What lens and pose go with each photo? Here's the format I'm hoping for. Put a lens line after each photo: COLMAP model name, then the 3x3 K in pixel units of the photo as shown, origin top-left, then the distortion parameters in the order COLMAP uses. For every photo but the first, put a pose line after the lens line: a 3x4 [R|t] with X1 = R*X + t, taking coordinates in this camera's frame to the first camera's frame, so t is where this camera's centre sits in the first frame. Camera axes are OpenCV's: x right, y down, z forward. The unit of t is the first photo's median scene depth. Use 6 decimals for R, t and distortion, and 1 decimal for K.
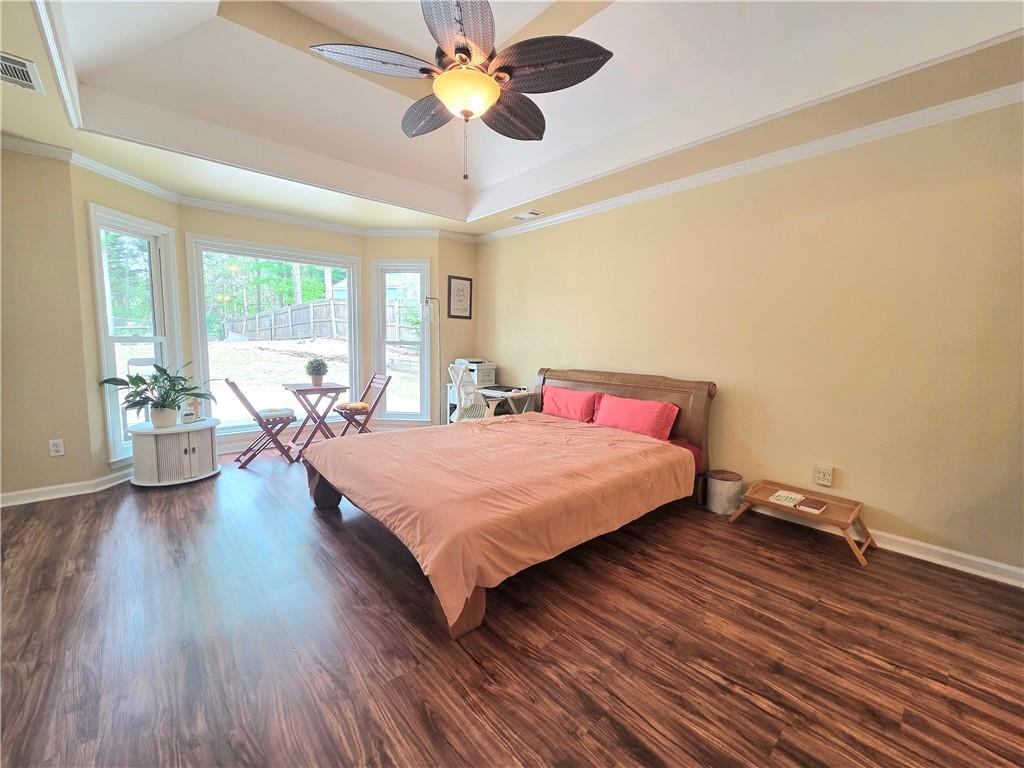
lens RADIAL K [[418.6, 0, 510.8], [0, 418.6, 381.3], [0, 0, 1]] dist [0.002527, 0.000291]
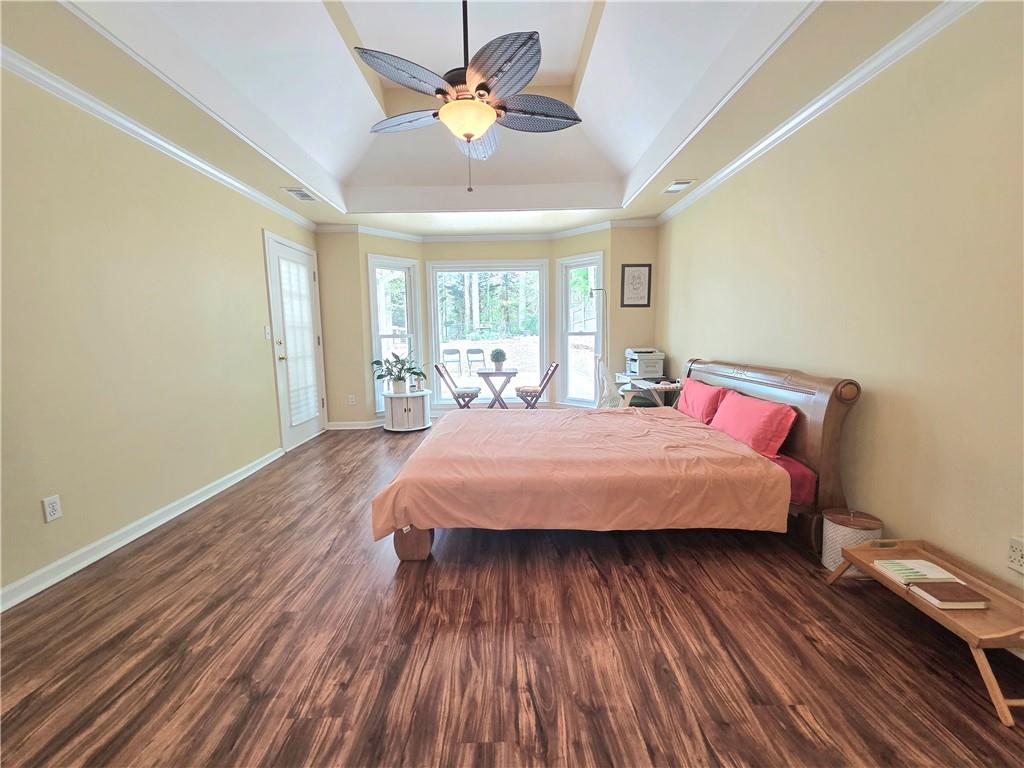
lens RADIAL K [[418.6, 0, 510.8], [0, 418.6, 381.3], [0, 0, 1]] dist [0.002527, 0.000291]
pose [[0.753437, 0.047945, -0.655770, 0.501972], [-0.035699, 0.998850, 0.032012, 0.002049], [0.656550, -0.000709, 0.754282, 0.126175]]
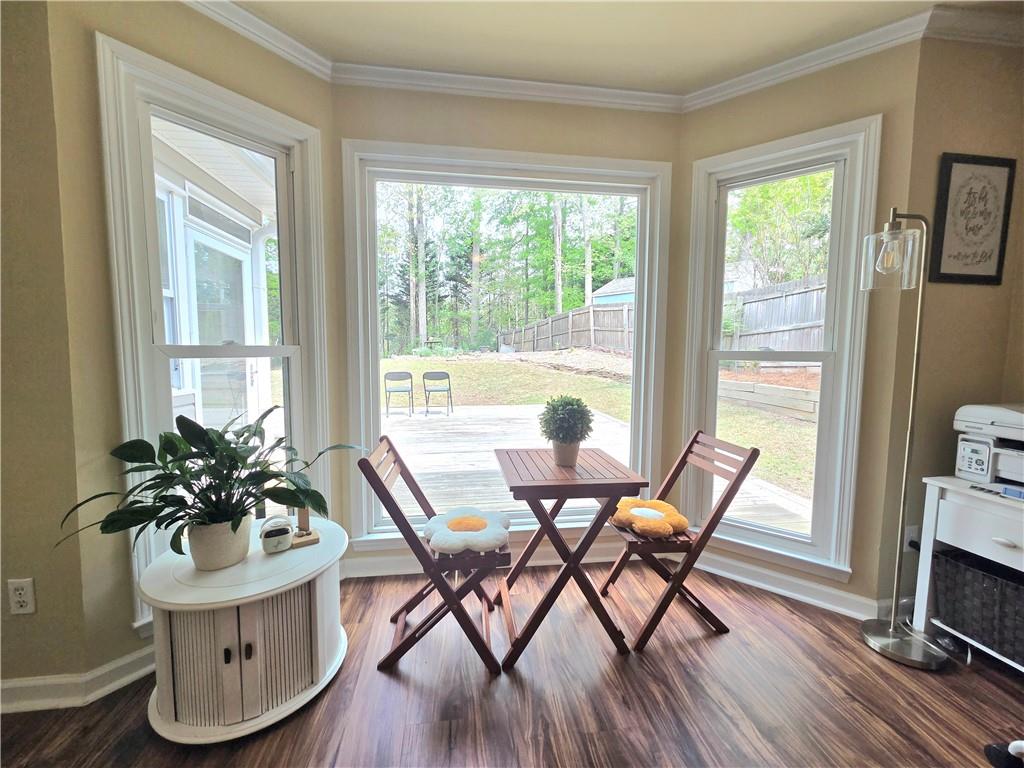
lens RADIAL K [[418.6, 0, 510.8], [0, 418.6, 381.3], [0, 0, 1]] dist [0.002527, 0.000291]
pose [[0.834986, 0.033146, -0.549271, -0.390205], [-0.047155, 0.998822, -0.011409, -0.082622], [0.548246, 0.035427, 0.835566, 0.854640]]
